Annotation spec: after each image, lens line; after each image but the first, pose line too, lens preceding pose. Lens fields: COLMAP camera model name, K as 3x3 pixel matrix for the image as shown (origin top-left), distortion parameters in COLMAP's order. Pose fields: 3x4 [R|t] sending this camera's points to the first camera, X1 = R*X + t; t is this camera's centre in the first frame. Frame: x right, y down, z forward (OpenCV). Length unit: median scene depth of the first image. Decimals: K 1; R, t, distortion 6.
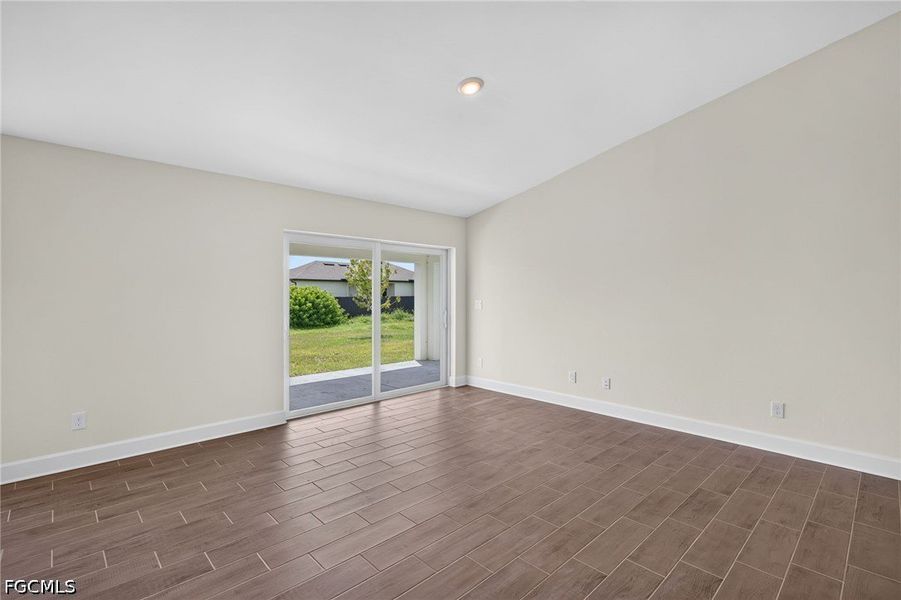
lens RADIAL K [[418.0, 0, 455.3], [0, 418.0, 297.7], [0, 0, 1]] dist [0.000224, -0.000834]
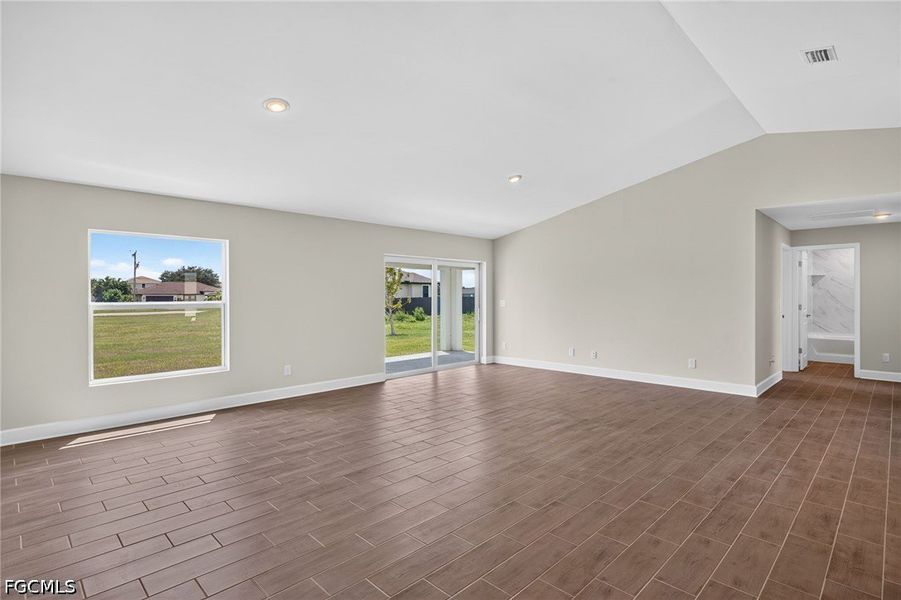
lens RADIAL K [[418.0, 0, 455.3], [0, 418.0, 297.7], [0, 0, 1]] dist [0.000224, -0.000834]
pose [[0.999992, 0.000918, 0.003909, -0.106358], [-0.000903, 0.999993, -0.003749, 0.002092], [-0.003912, 0.003745, 0.999985, -0.368399]]
